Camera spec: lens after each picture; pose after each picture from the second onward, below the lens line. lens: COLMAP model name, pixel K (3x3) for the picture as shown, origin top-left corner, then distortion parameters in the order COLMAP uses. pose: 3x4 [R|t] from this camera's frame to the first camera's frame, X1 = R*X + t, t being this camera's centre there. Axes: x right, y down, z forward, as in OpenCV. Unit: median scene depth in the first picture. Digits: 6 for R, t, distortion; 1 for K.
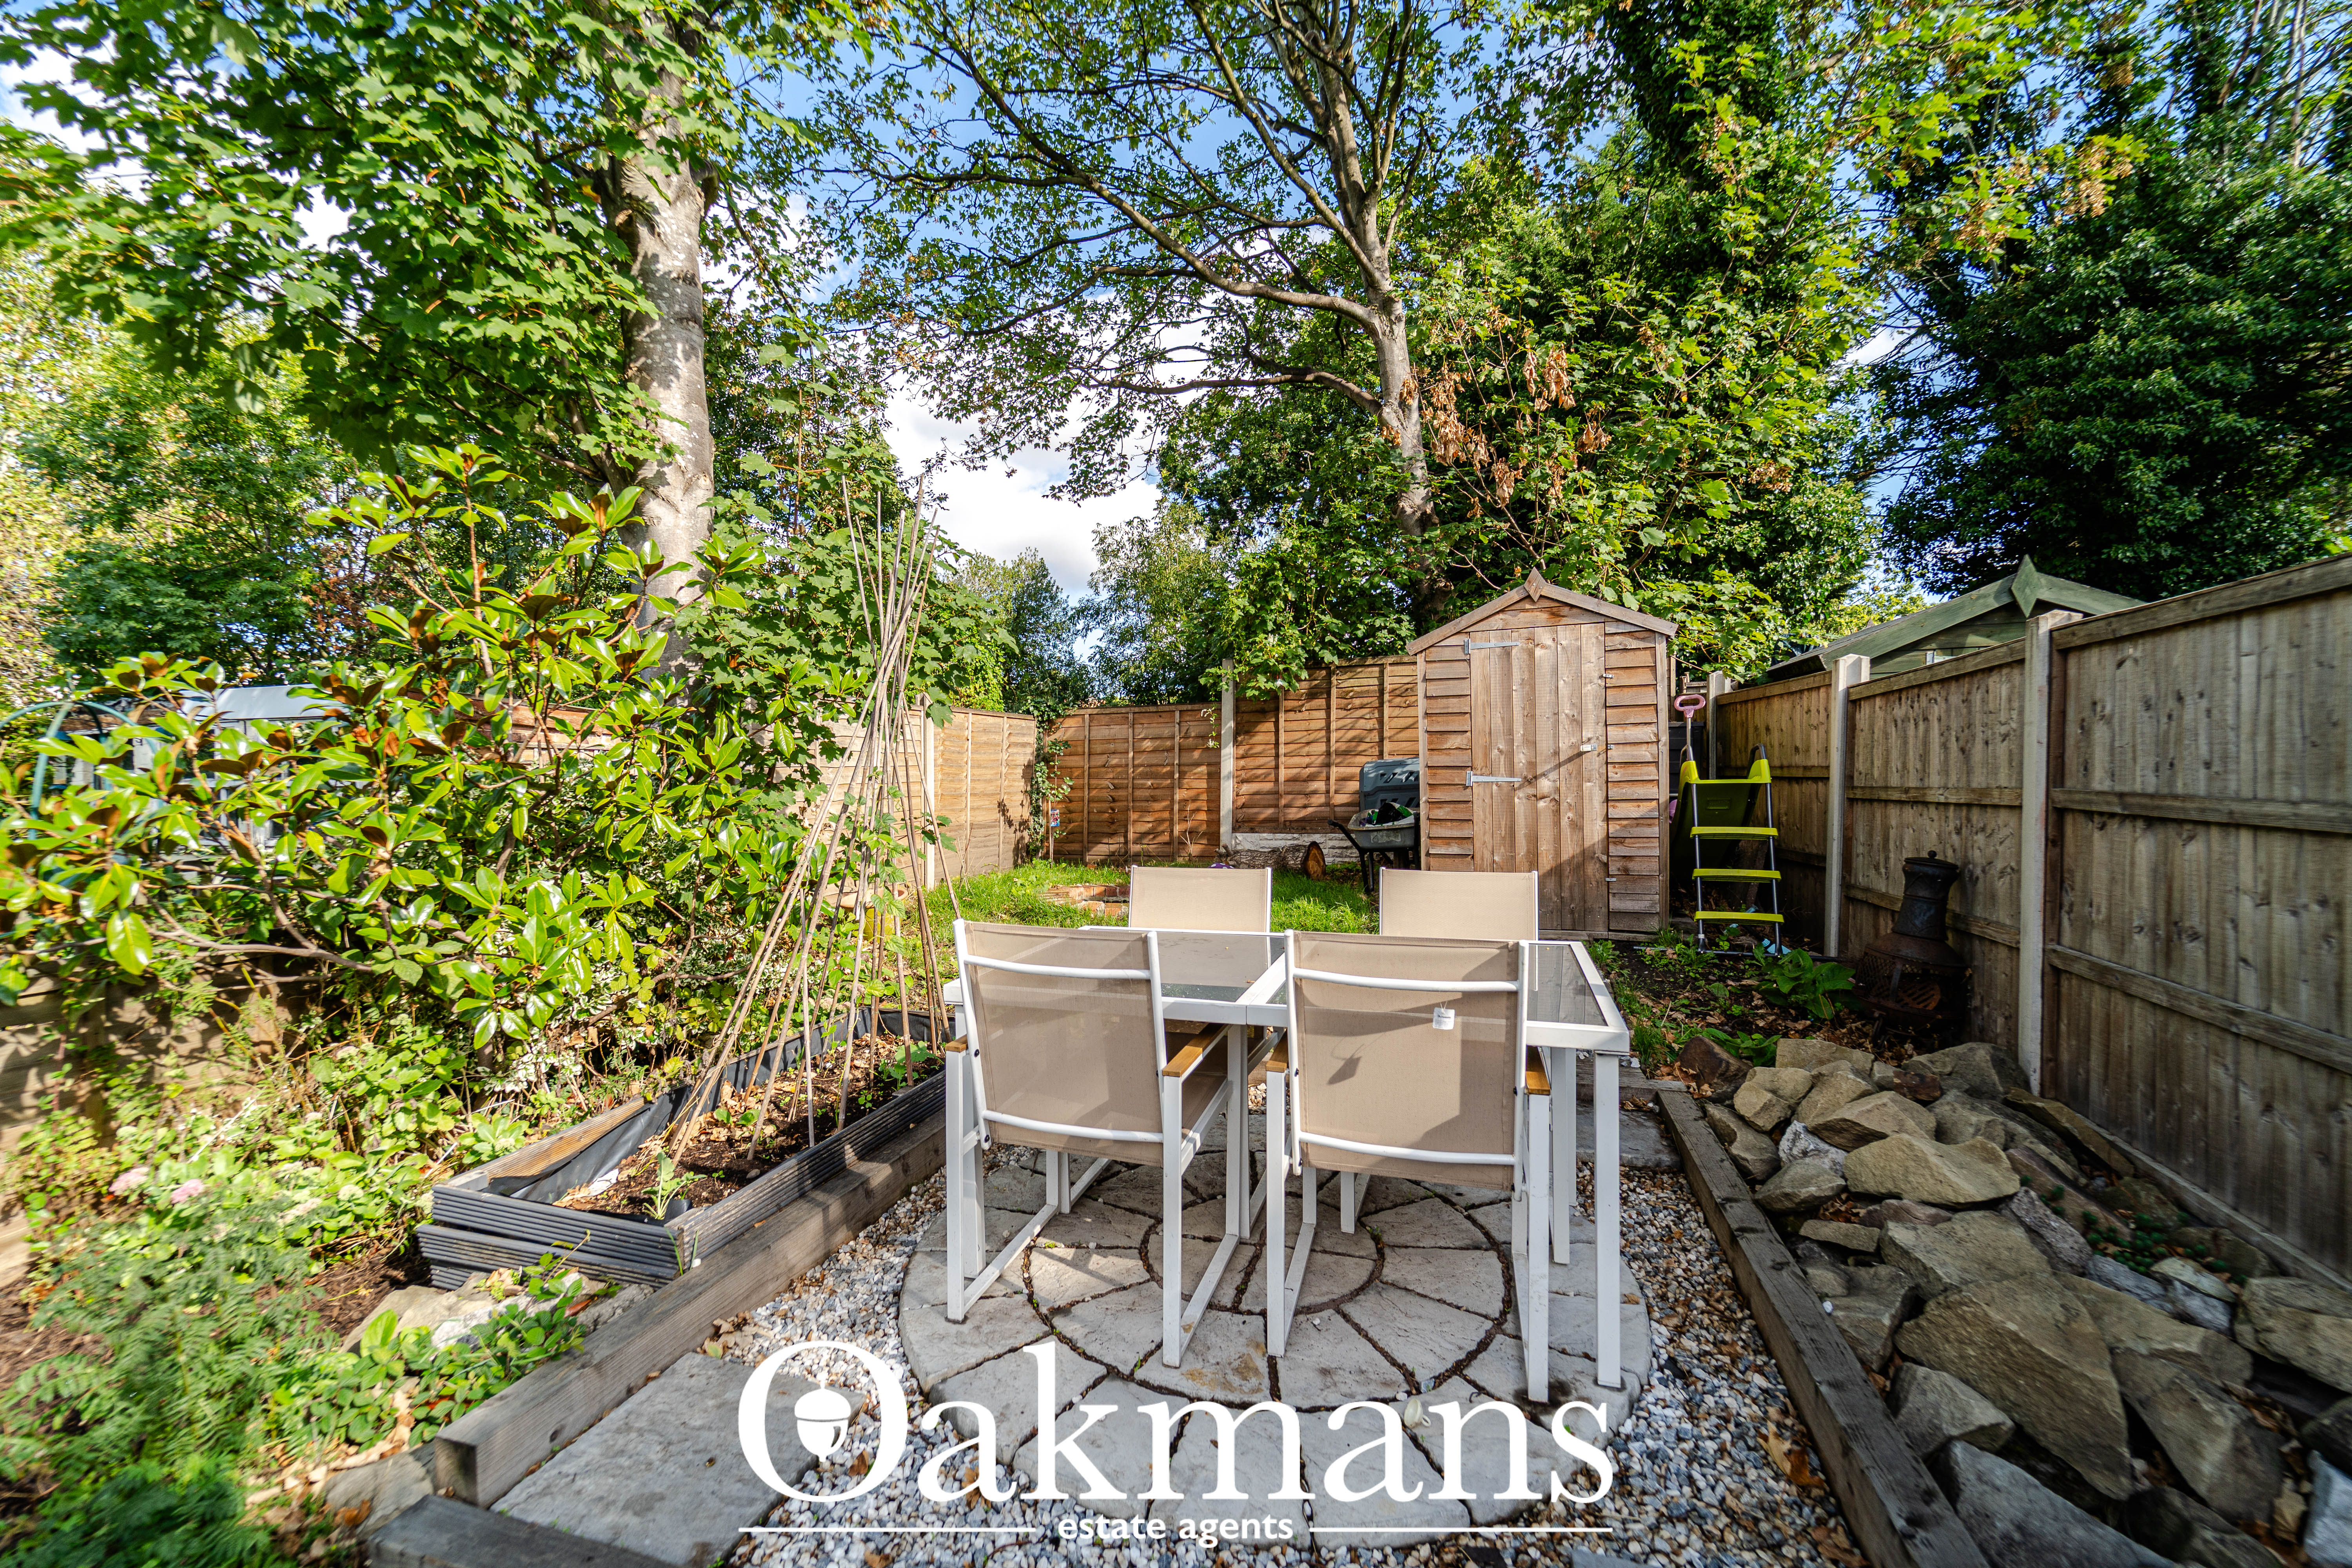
lens RADIAL K [[924.8, 0, 1163.9], [0, 924.8, 789.6], [0, 0, 1]] dist [0.002031, -0.002864]
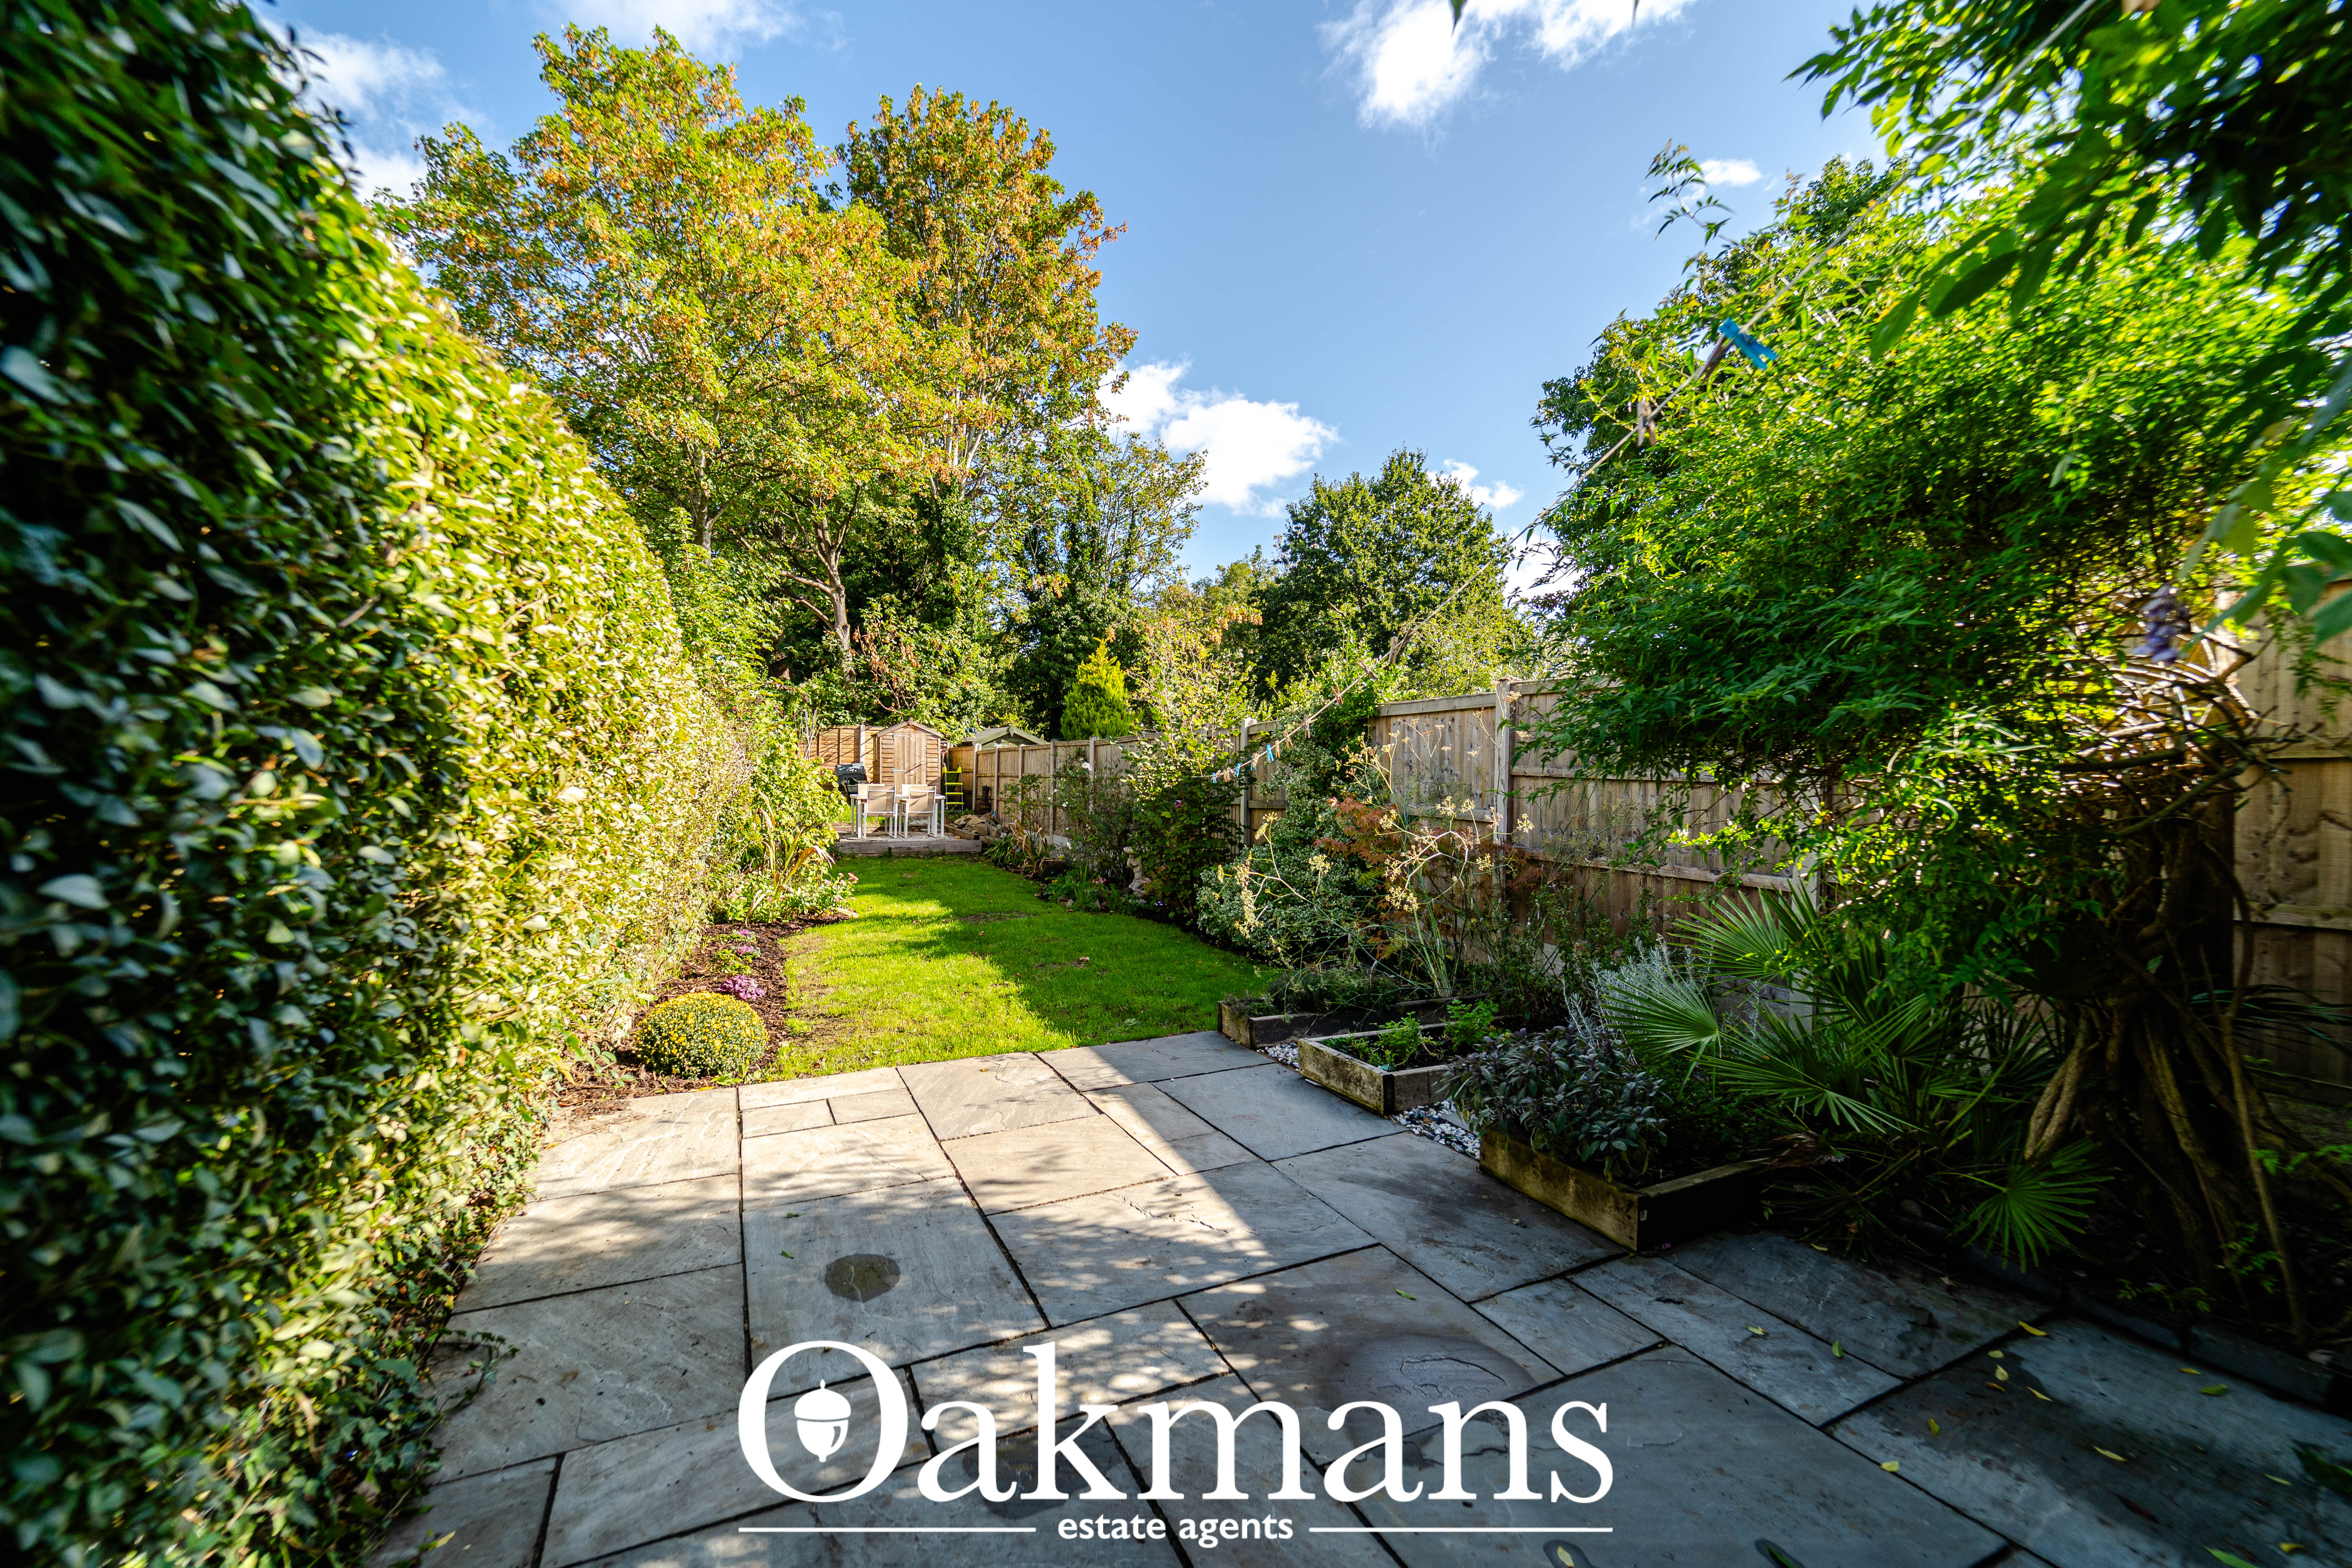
lens RADIAL K [[924.8, 0, 1163.9], [0, 924.8, 789.6], [0, 0, 1]] dist [0.002031, -0.002864]
pose [[0.710562, 0.007463, 0.703595, -1.113487], [-0.003386, 0.999968, -0.007187, 0.066407], [-0.703626, 0.002725, 0.710565, -1.778290]]
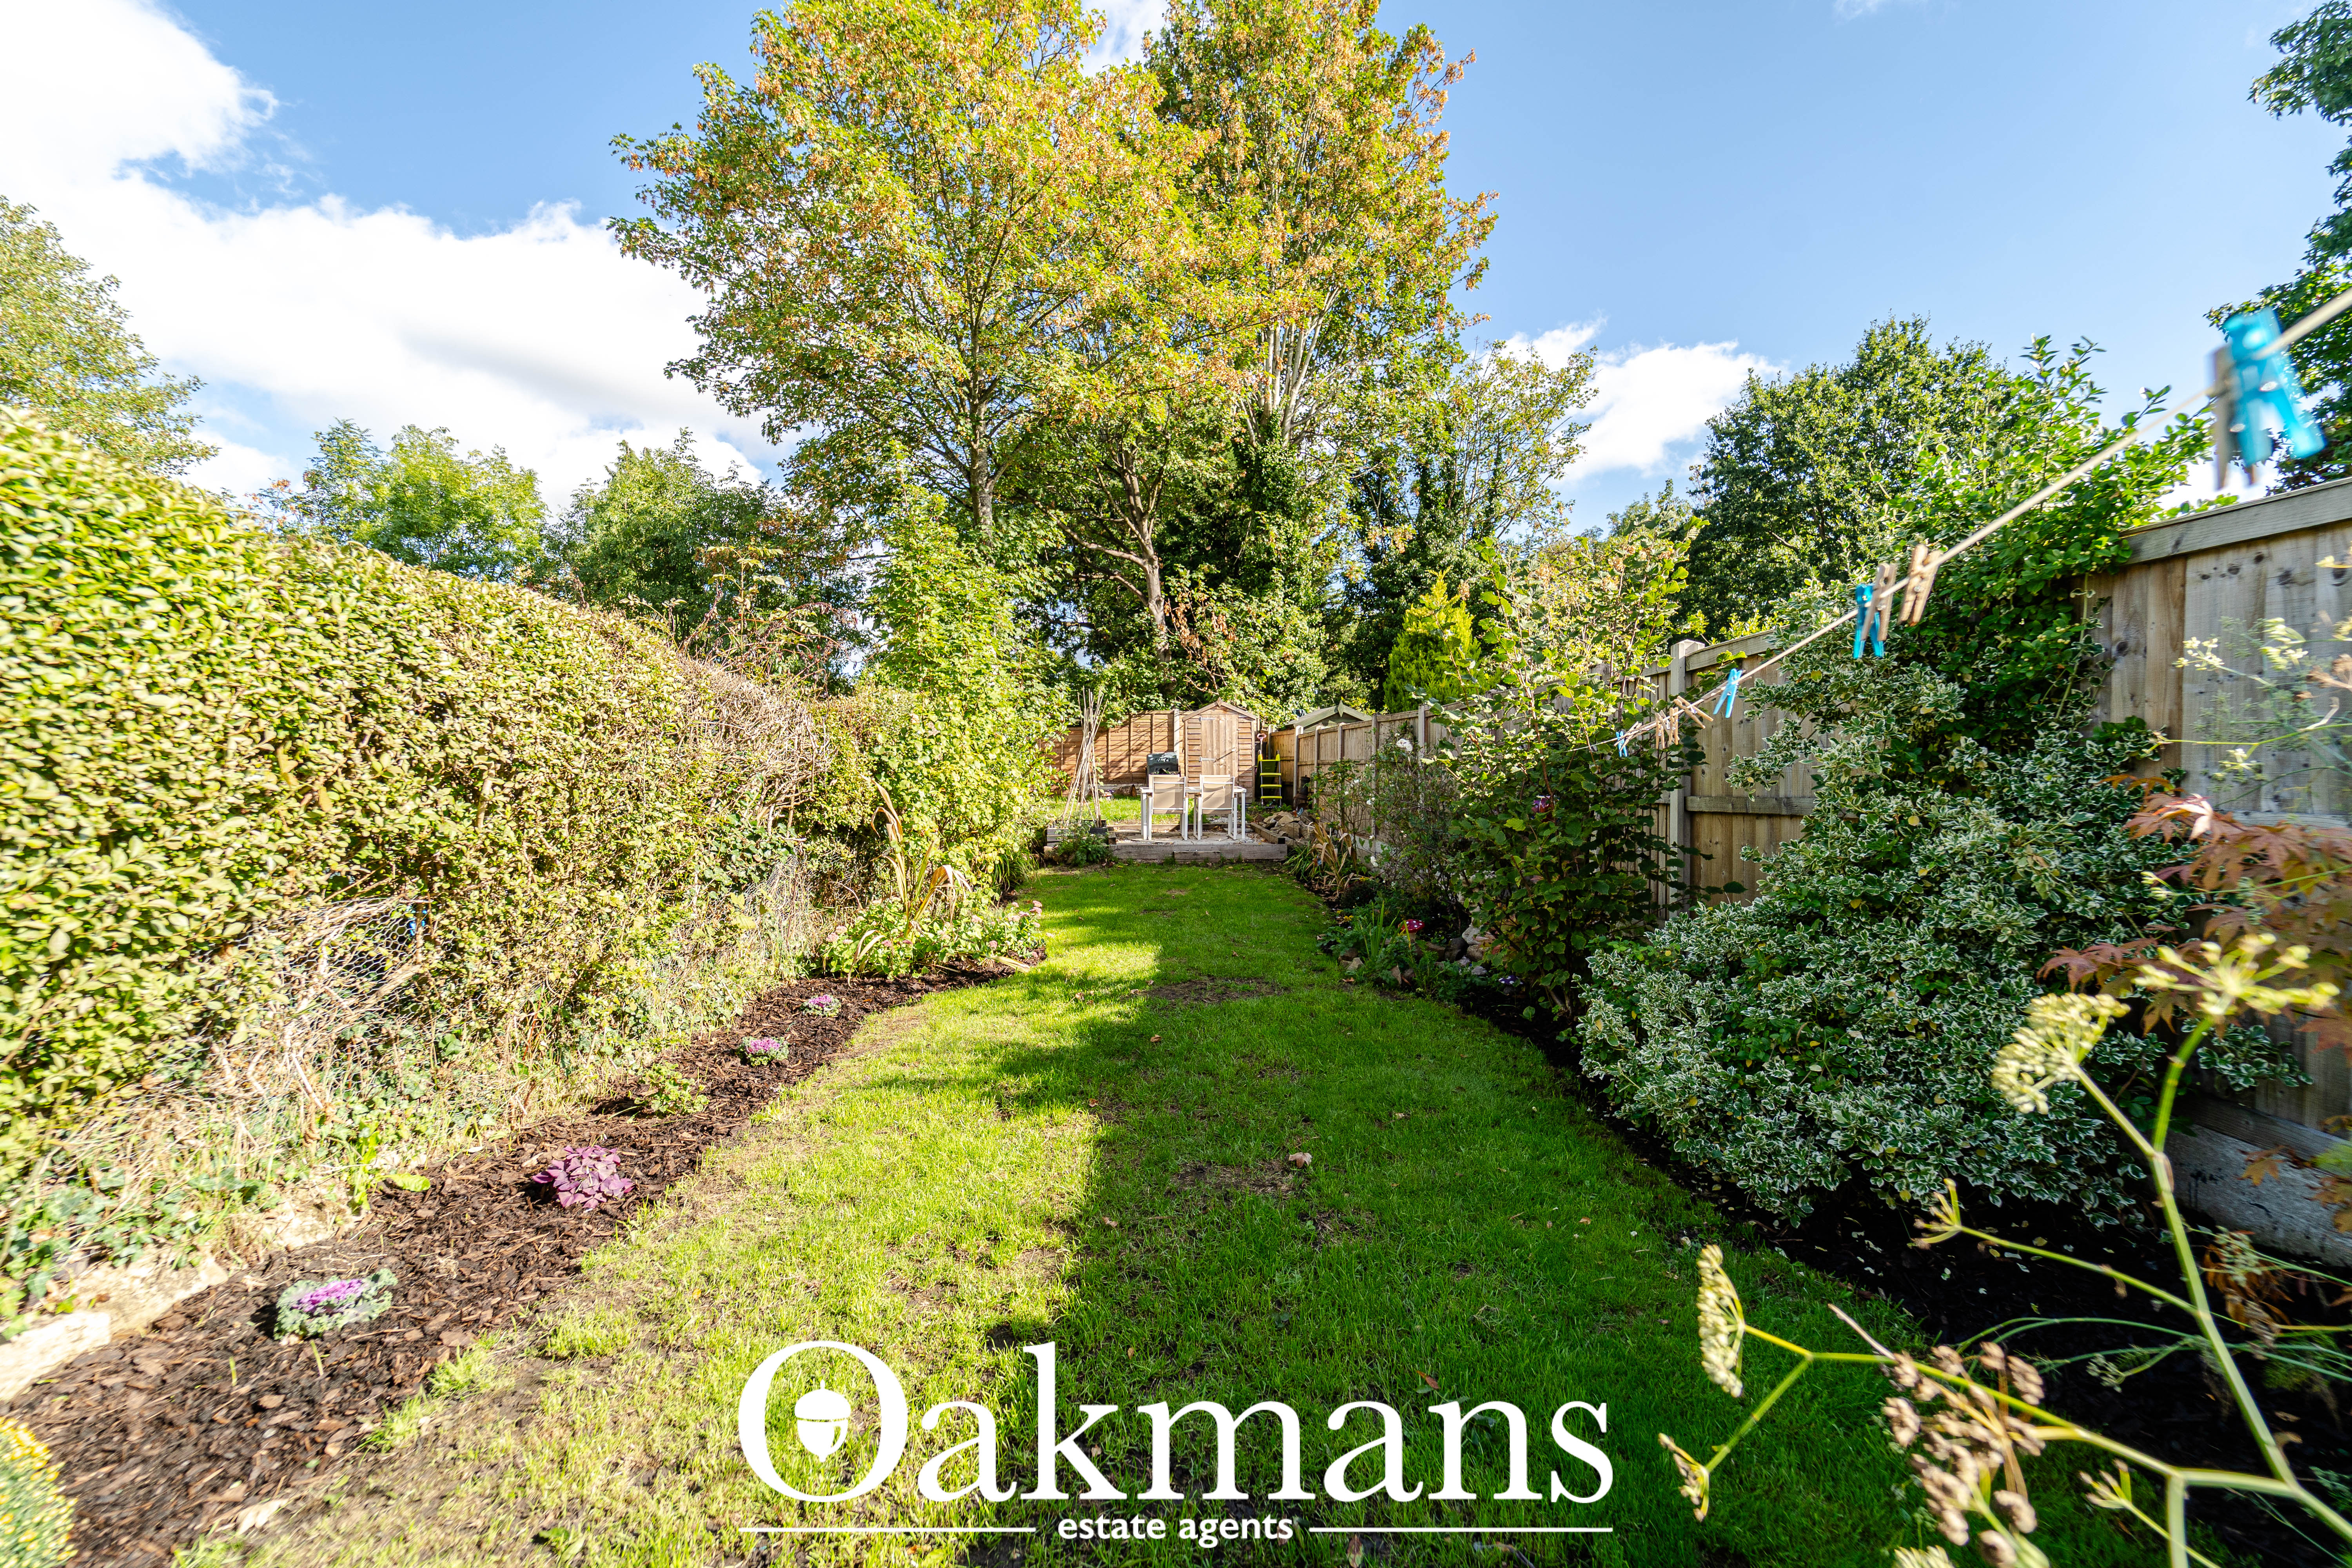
lens RADIAL K [[937.8, 0, 1176.6], [0, 937.8, 774.0], [0, 0, 1]] dist [0.000699, 0.004168]
pose [[0.919487, 0.007955, 0.393041, -0.755845], [-0.002290, 0.999887, -0.014880, 0.066271], [-0.393114, 0.012782, 0.919401, -1.447597]]
